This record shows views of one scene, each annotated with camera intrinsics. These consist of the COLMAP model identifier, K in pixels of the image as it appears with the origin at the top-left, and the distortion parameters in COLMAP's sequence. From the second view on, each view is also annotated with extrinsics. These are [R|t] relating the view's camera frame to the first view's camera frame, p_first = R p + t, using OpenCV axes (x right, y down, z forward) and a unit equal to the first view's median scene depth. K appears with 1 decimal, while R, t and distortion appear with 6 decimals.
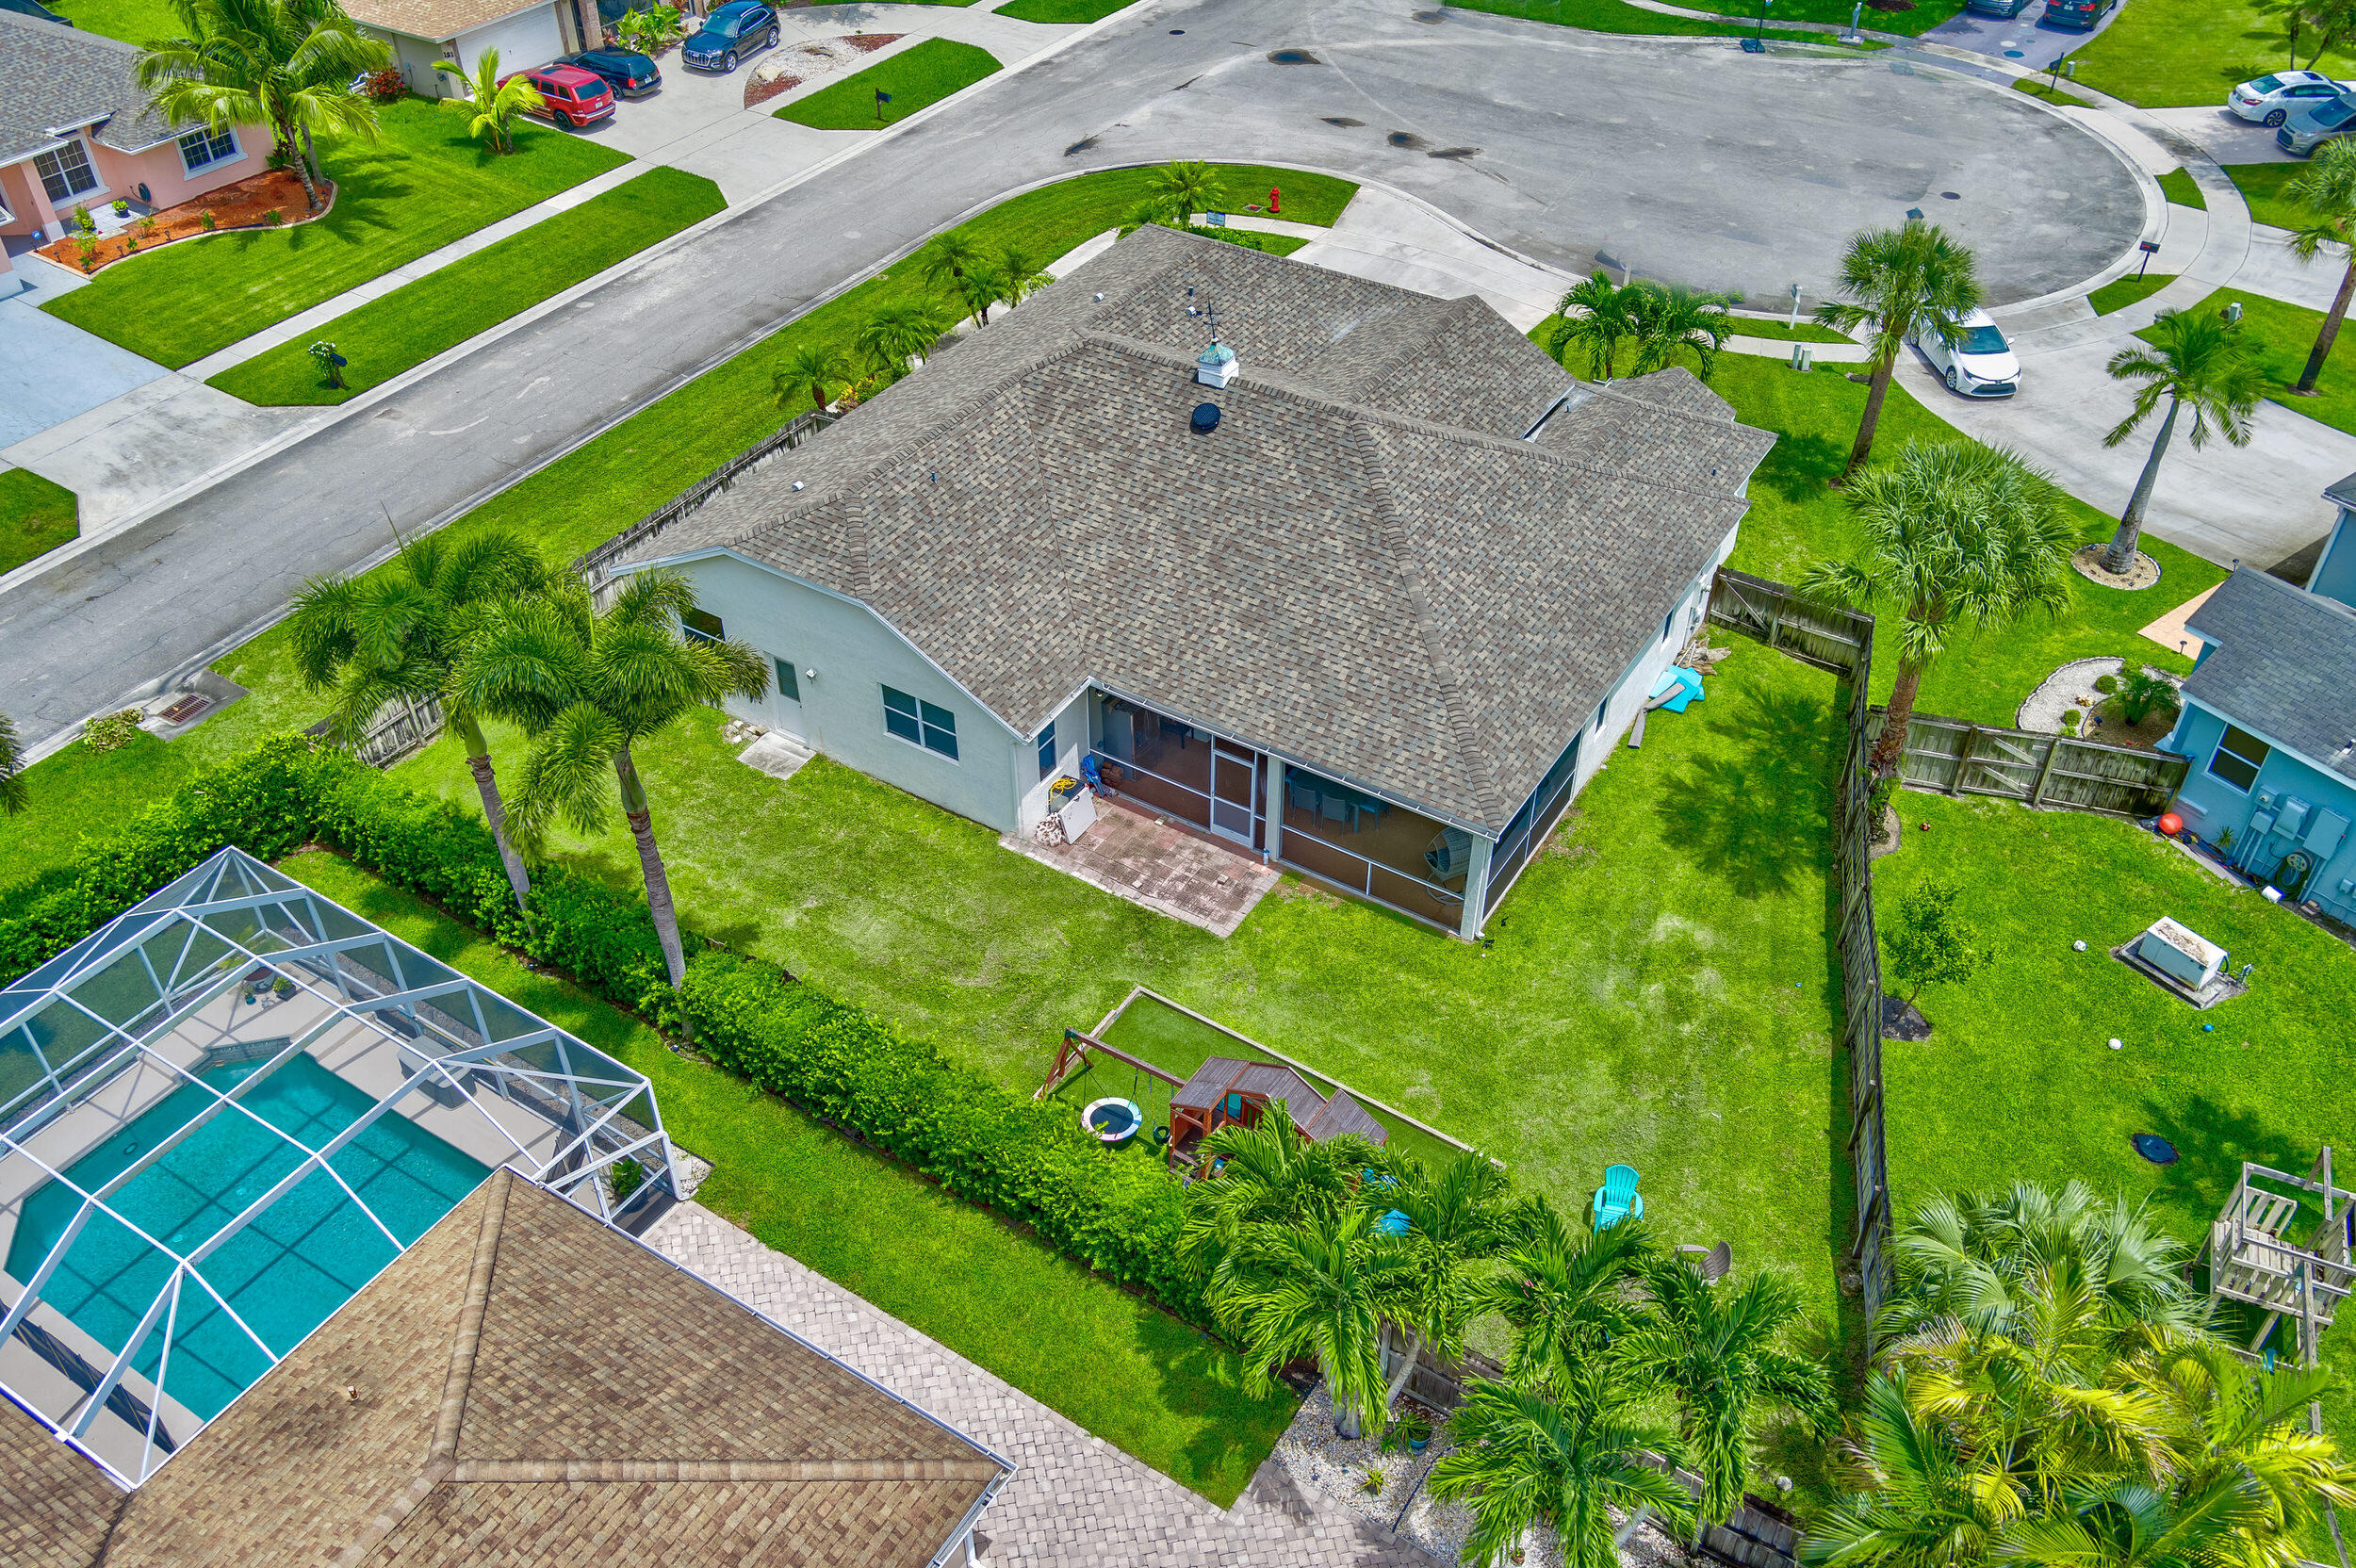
lens RADIAL K [[1894.3, 0, 1174.3], [0, 1894.3, 814.6], [0, 0, 1]] dist [-0.012315, 0.018173]
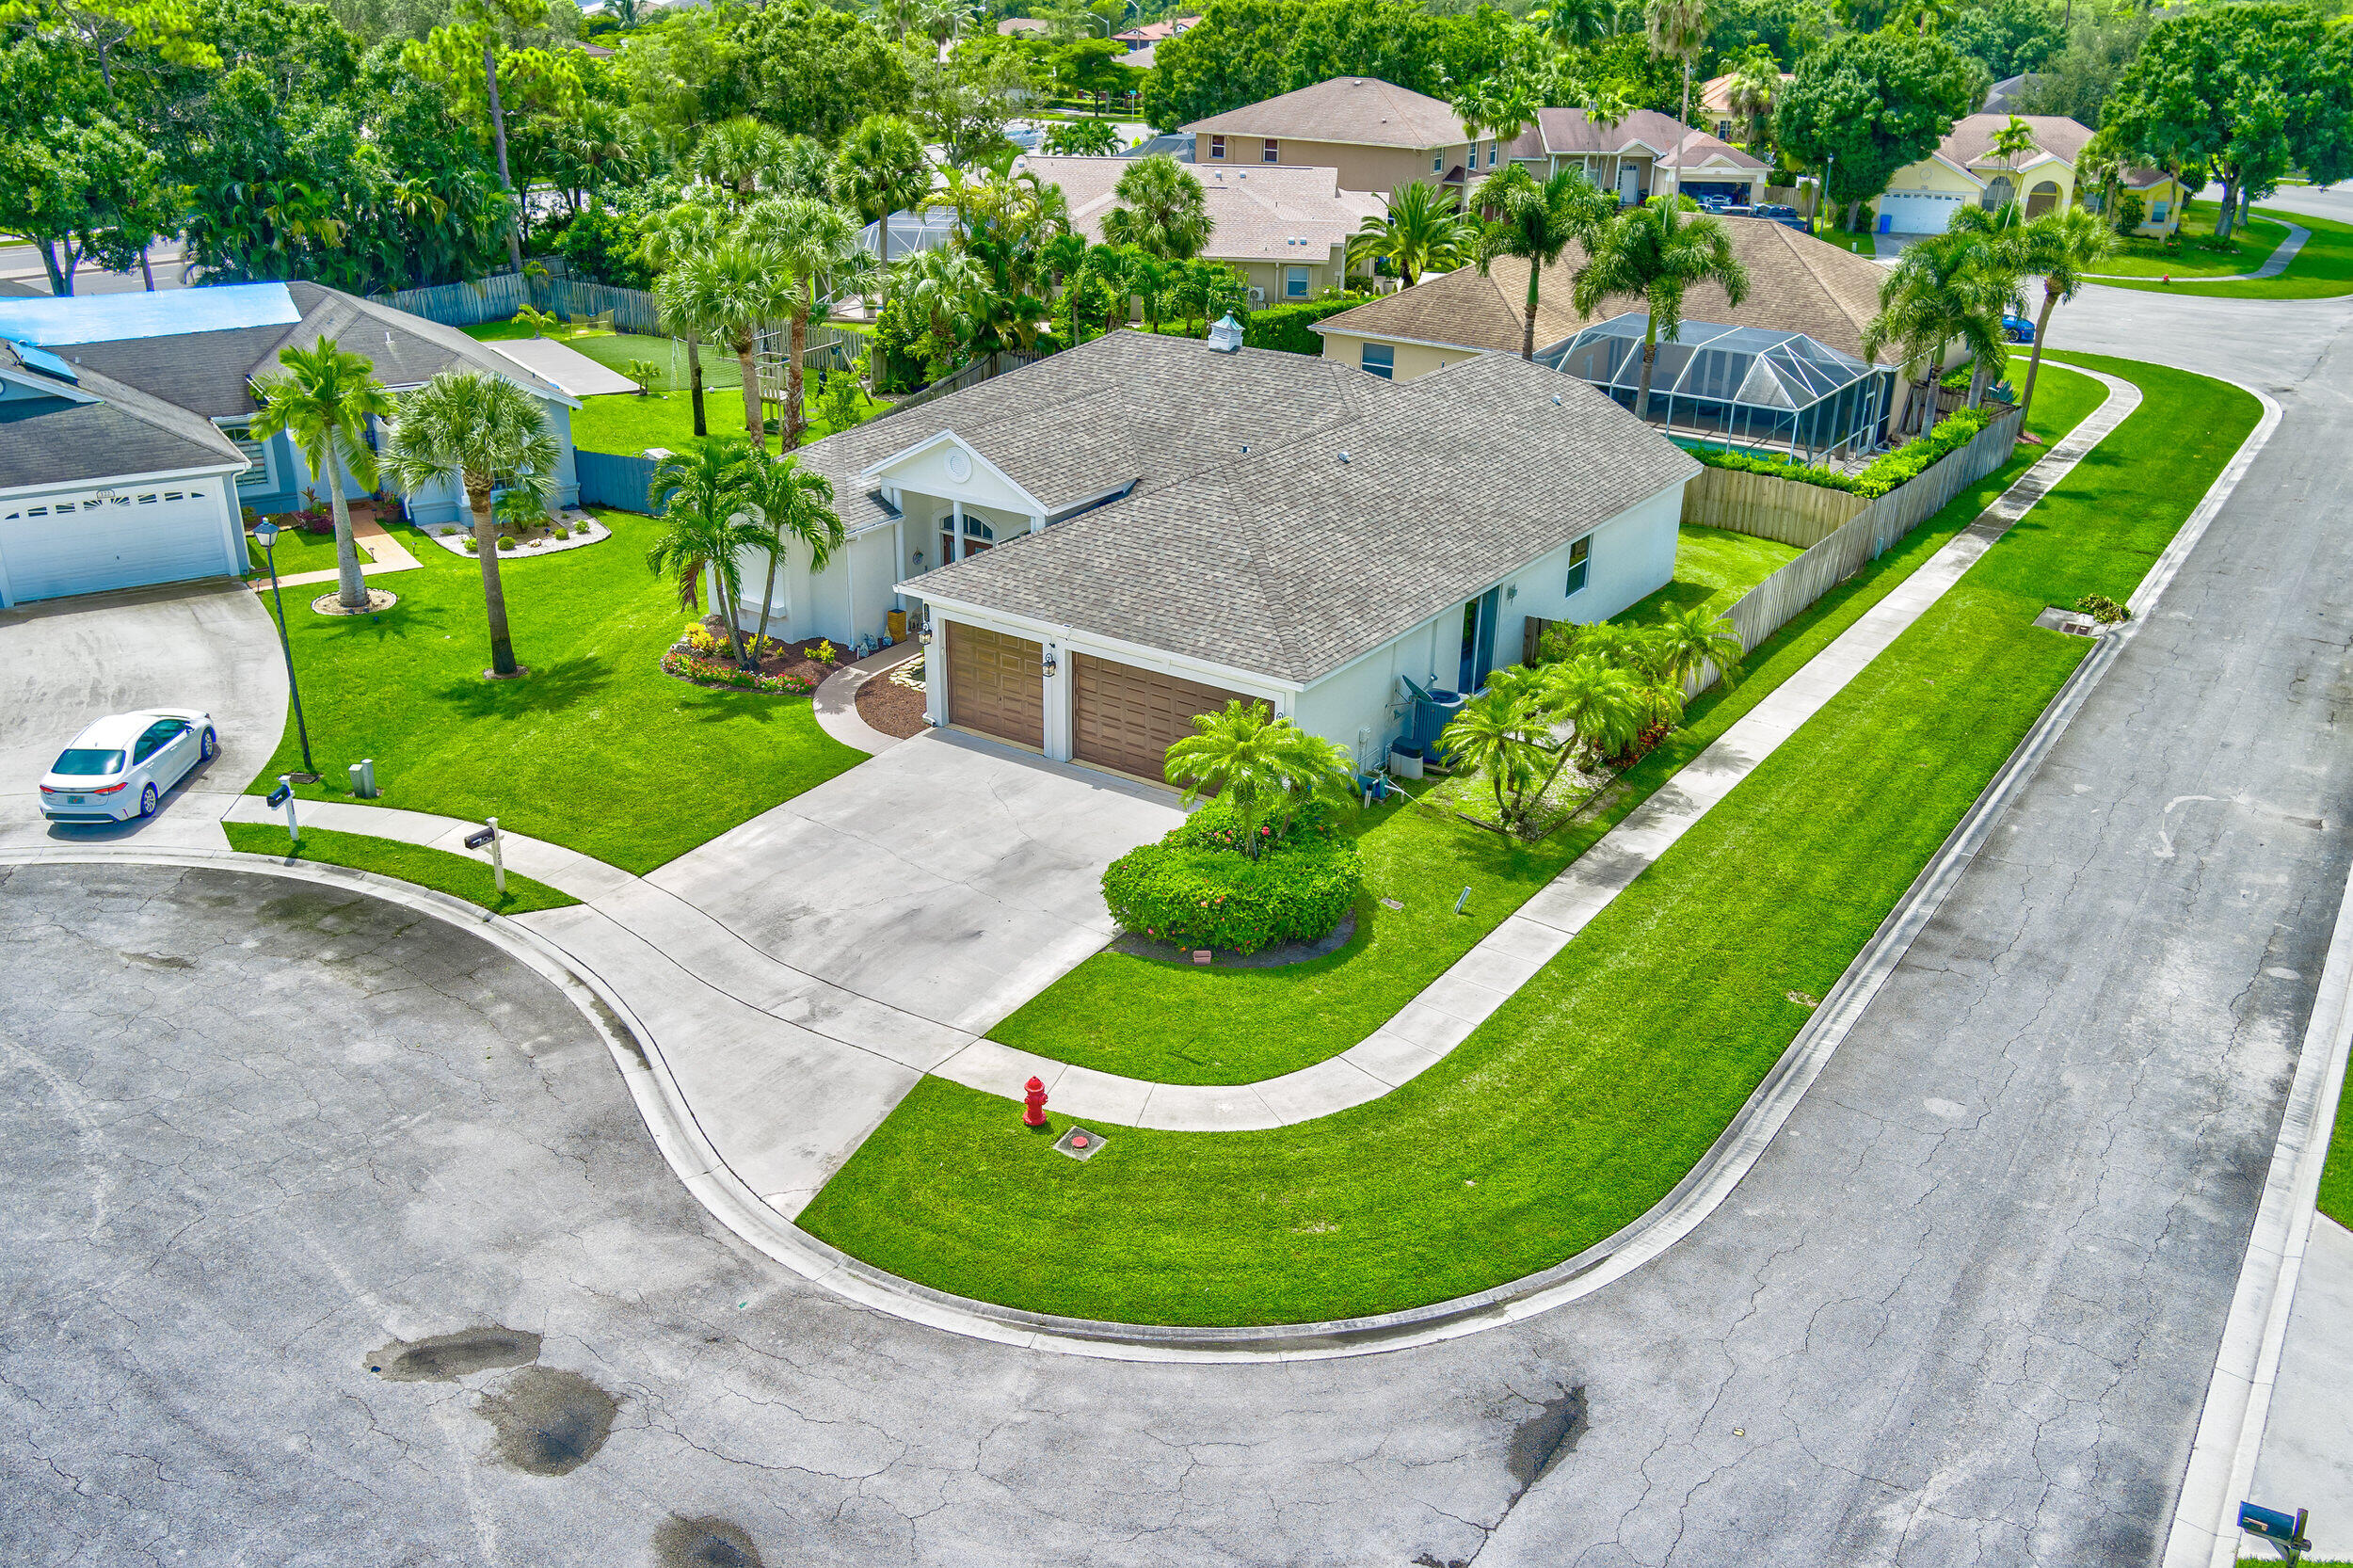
lens RADIAL K [[1933.7, 0, 1183.5], [0, 1933.7, 789.1], [0, 0, 1]] dist [-0.016116, 0.026342]
pose [[-0.999429, -0.028268, 0.018503, 0.011938], [0.004105, 0.442010, 0.897001, -0.753288], [-0.033535, 0.896565, -0.441641, 1.118778]]
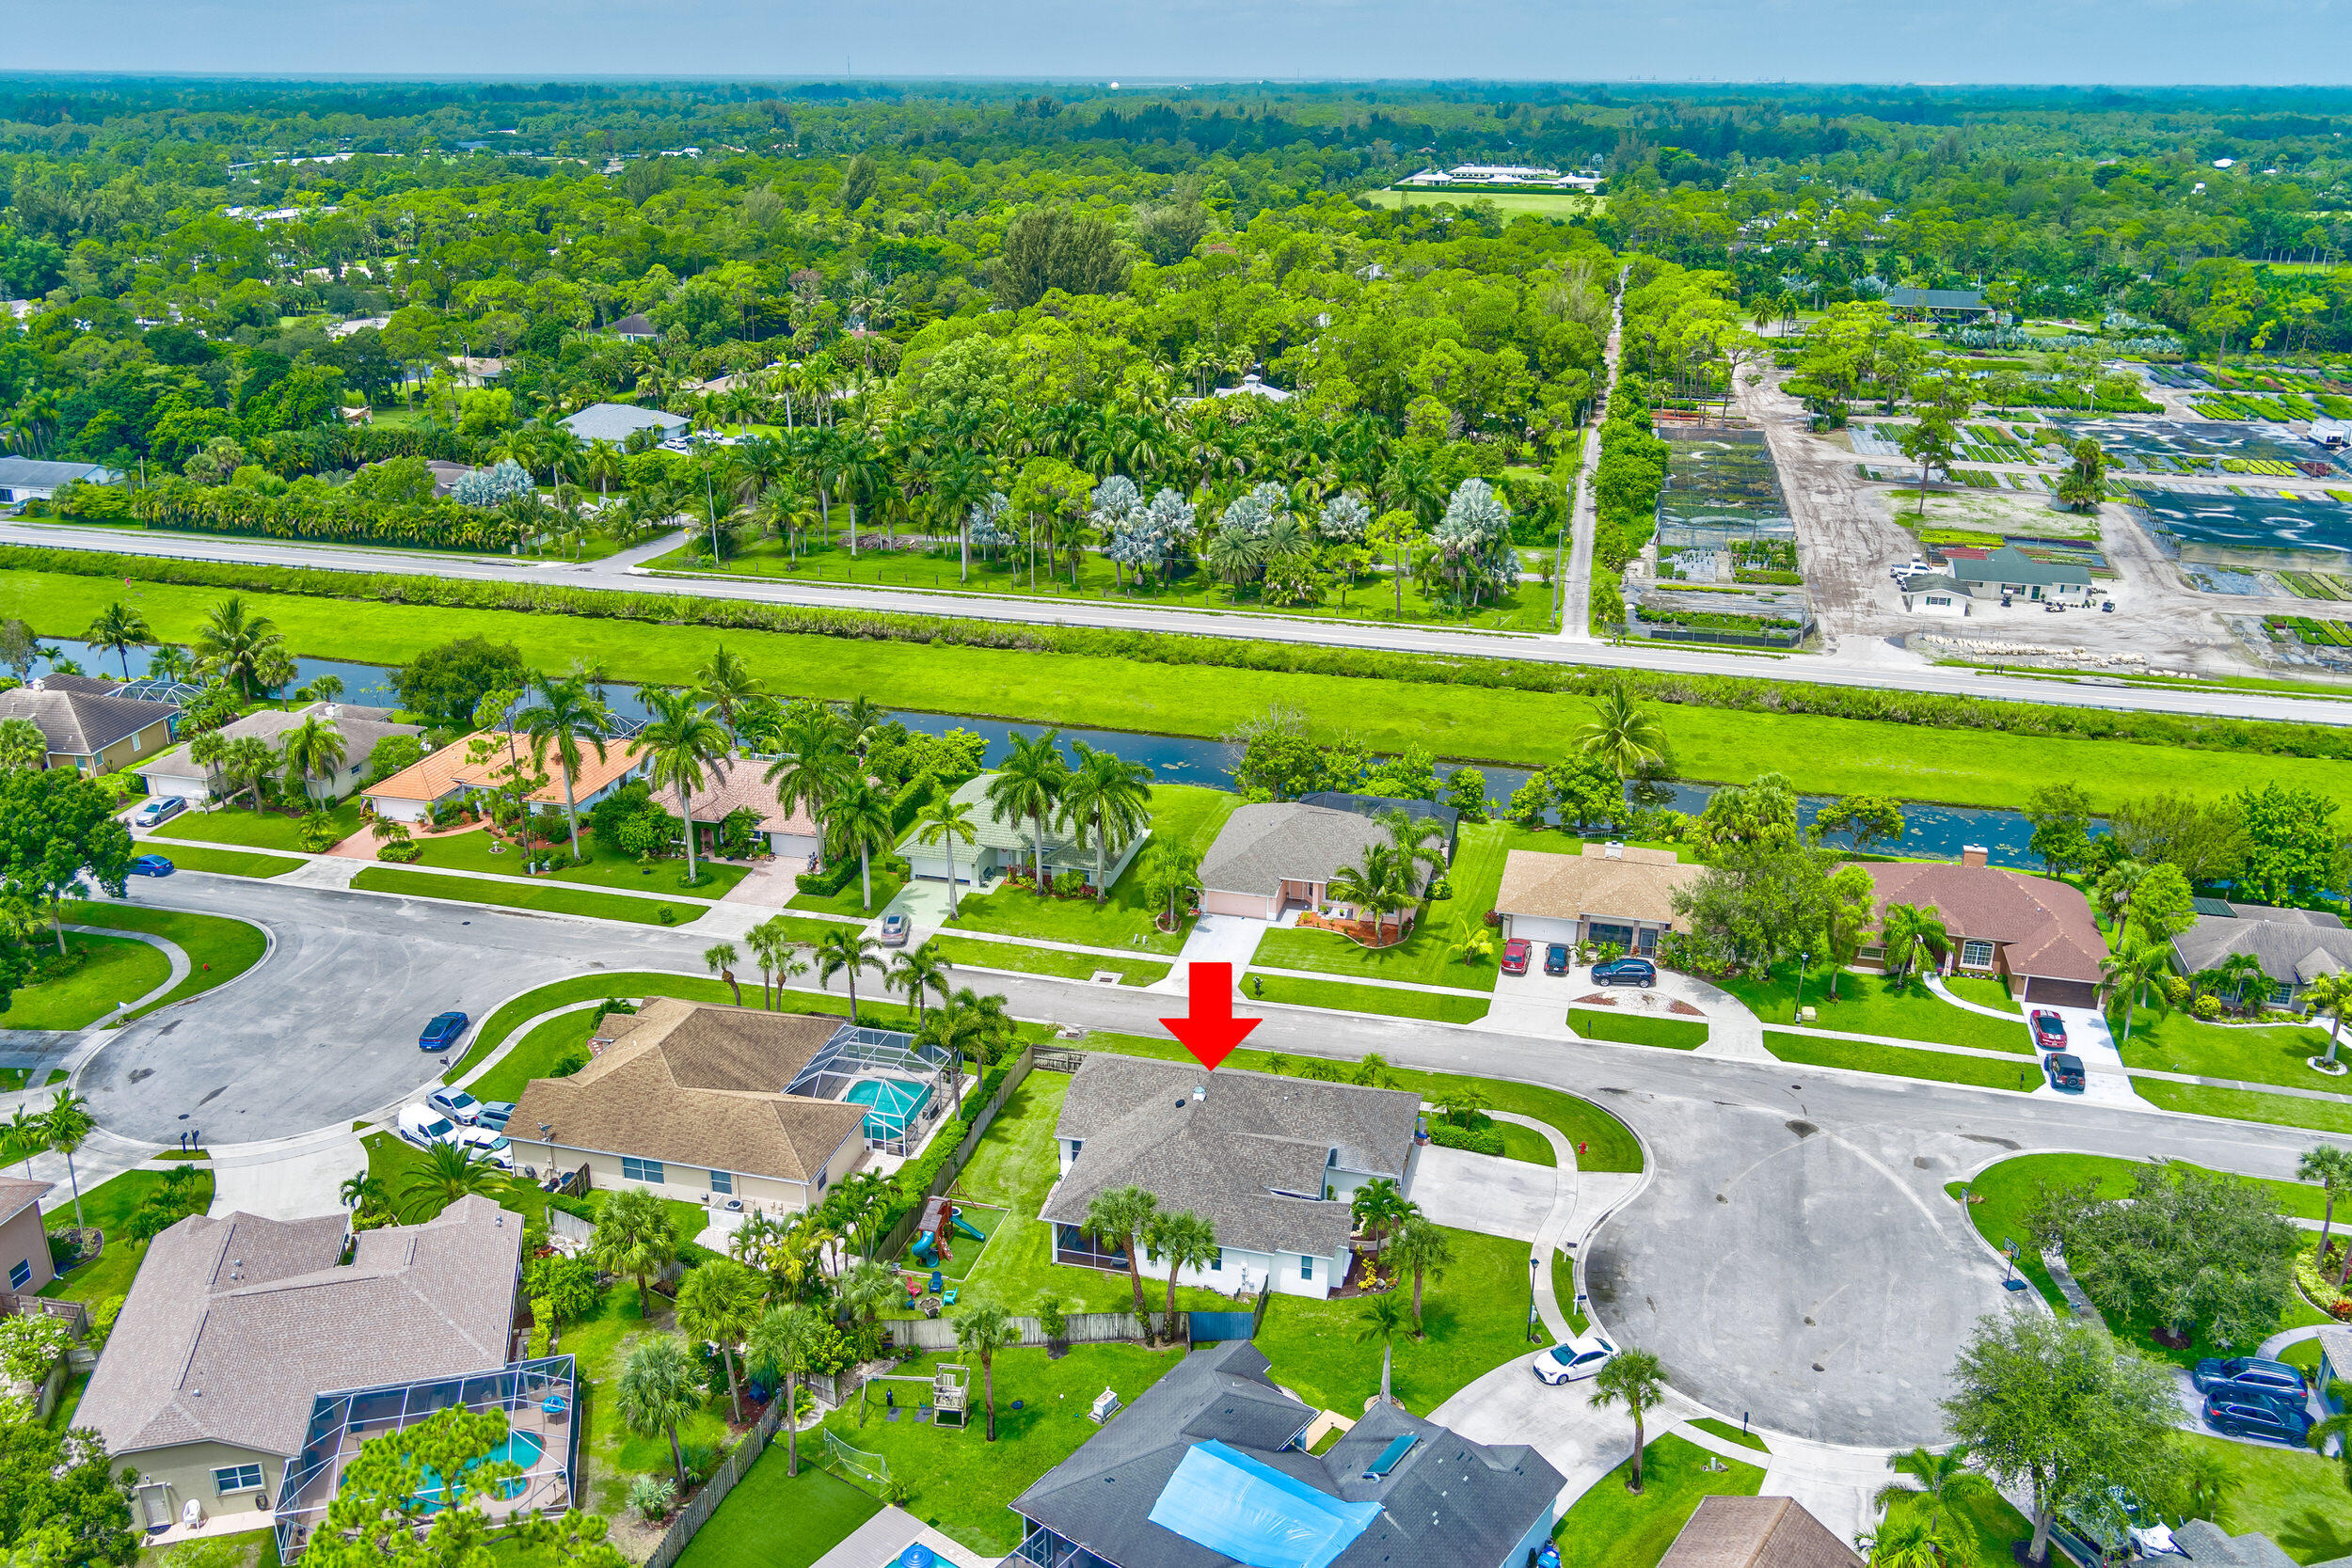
lens RADIAL K [[1894.9, 0, 1192.3], [0, 1894.9, 784.7], [0, 0, 1]] dist [0.001293, 0.002589]
pose [[0.305816, 0.331962, -0.892344, 1.496715], [-0.623867, 0.777868, 0.075570, -0.501074], [0.719212, 0.533594, 0.444985, -0.323984]]
